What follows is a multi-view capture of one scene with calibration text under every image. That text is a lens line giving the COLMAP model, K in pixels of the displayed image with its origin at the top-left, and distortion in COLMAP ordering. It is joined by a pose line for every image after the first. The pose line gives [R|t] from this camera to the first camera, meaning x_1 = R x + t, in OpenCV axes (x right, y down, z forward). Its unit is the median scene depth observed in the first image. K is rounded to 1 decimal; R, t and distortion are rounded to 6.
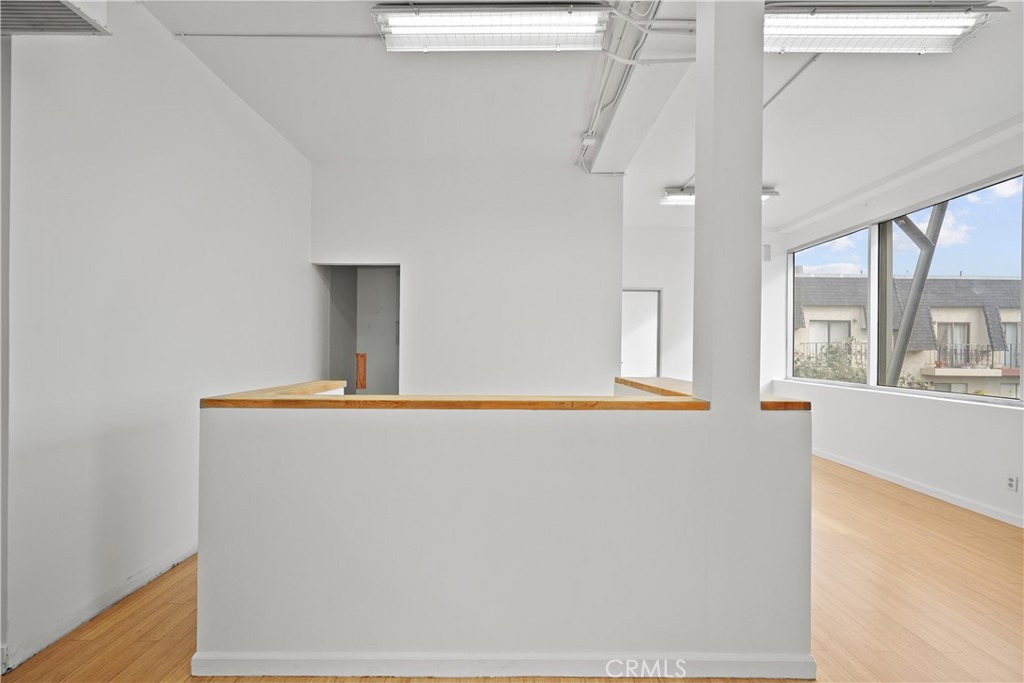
lens RADIAL K [[457.5, 0, 515.6], [0, 457.5, 347.2], [0, 0, 1]] dist [-0.012800, 0.007801]
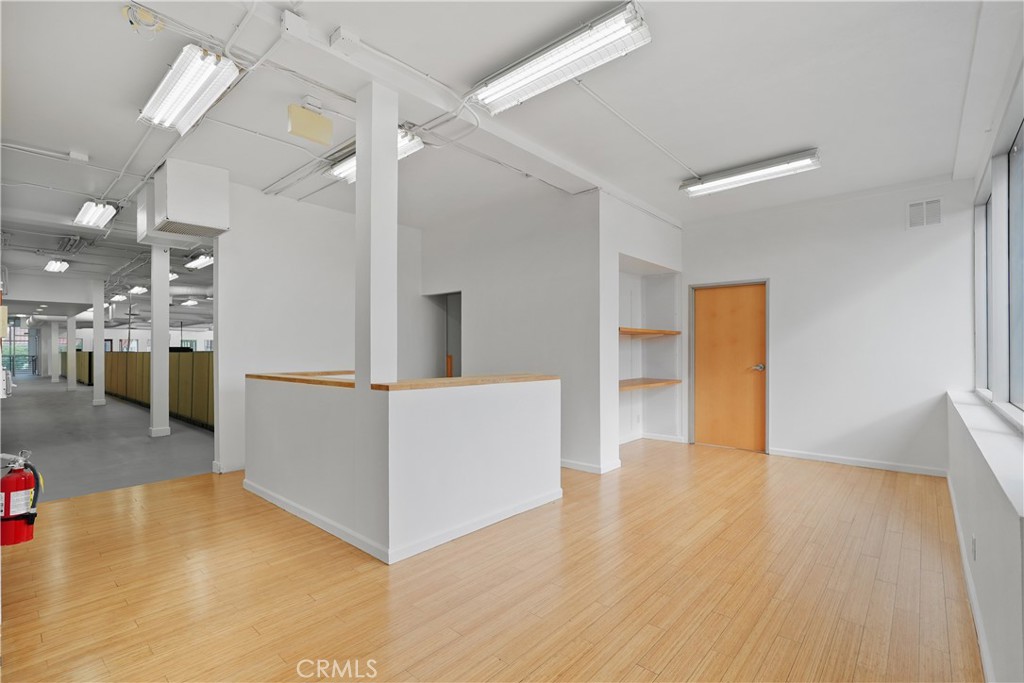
lens RADIAL K [[468.8, 0, 512.8], [0, 468.8, 345.3], [0, 0, 1]] dist [0.000279, 0.000639]
pose [[0.750669, -0.015539, -0.660495, 0.537936], [0.011198, 0.999879, -0.010797, 0.001304], [0.660583, 0.000709, 0.750752, 0.021321]]
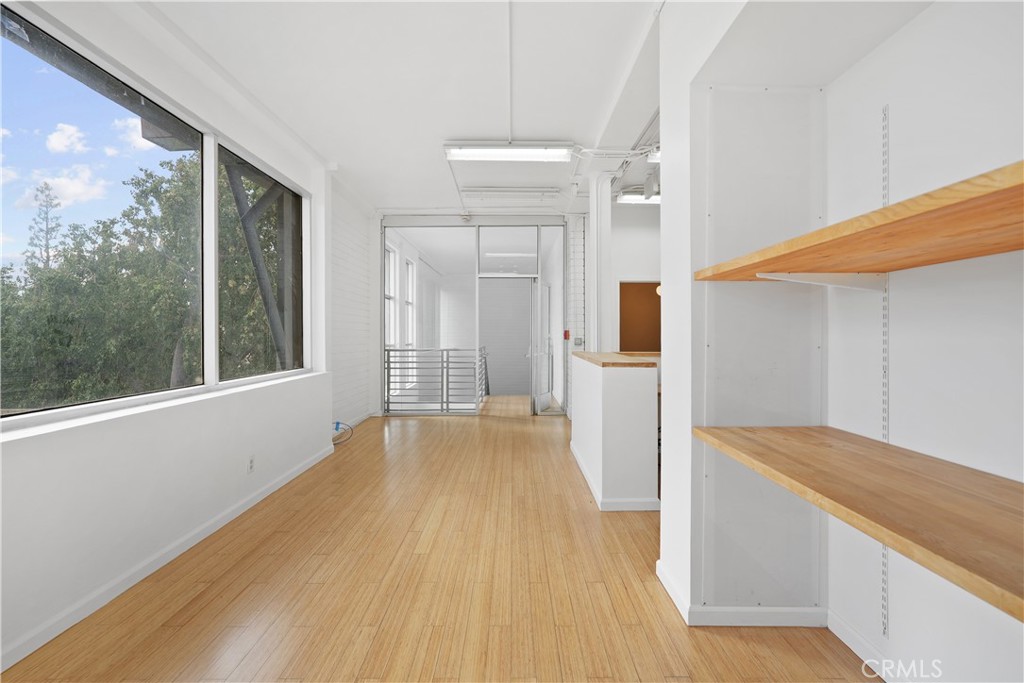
lens RADIAL K [[457.0, 0, 515.2], [0, 457.0, 331.1], [0, 0, 1]] dist [-0.004665, -0.000260]
pose [[-0.999959, -0.006882, -0.005882, 0.270423], [-0.006827, 0.999932, -0.009418, 0.006494], [0.005946, -0.009378, -0.999938, 1.029618]]
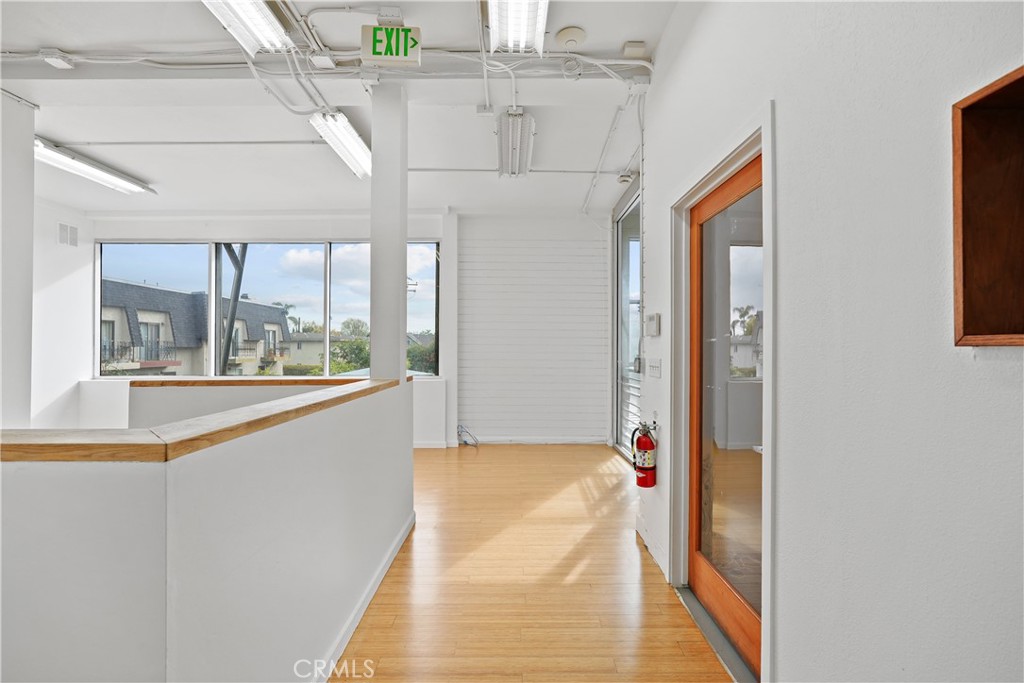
lens RADIAL K [[461.8, 0, 511.8], [0, 461.8, 346.2], [0, 0, 1]] dist [-0.013114, 0.008548]
pose [[-0.004081, -0.002702, 0.999988, -0.333325], [-0.004675, 0.999985, 0.002683, -0.002497], [-0.999981, -0.004664, -0.004094, 0.161300]]
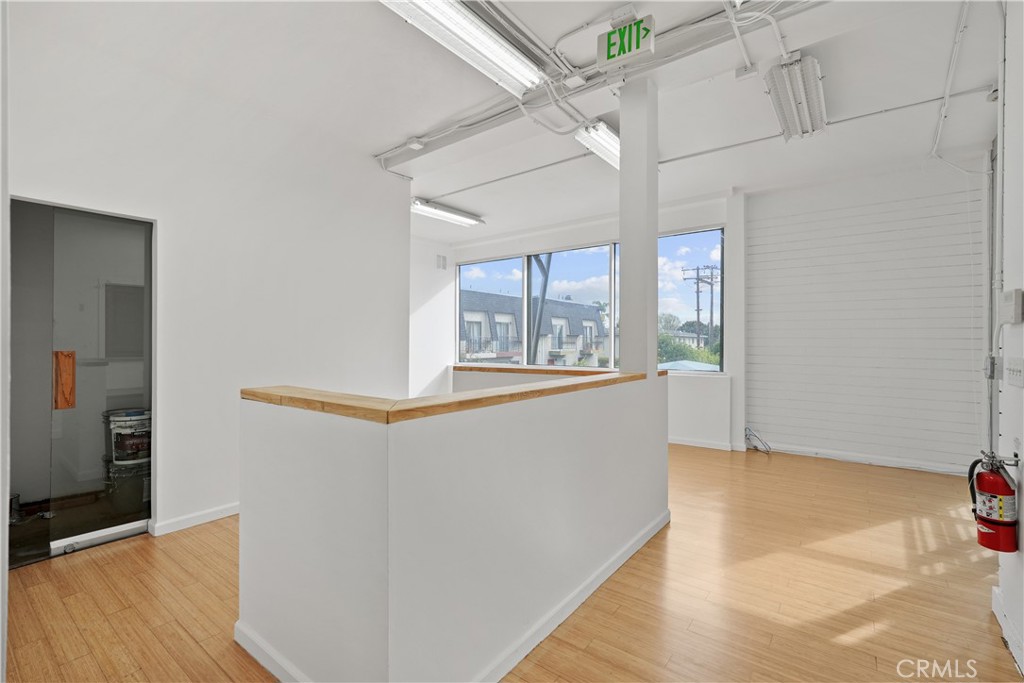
lens RADIAL K [[453.2, 0, 514.5], [0, 453.2, 341.0], [0, 0, 1]] dist [-0.011454, 0.008436]
pose [[0.604007, -0.004952, 0.796964, -0.311766], [0.000176, 0.999981, 0.006081, -0.002597], [-0.796979, -0.003532, 0.603997, 0.105700]]
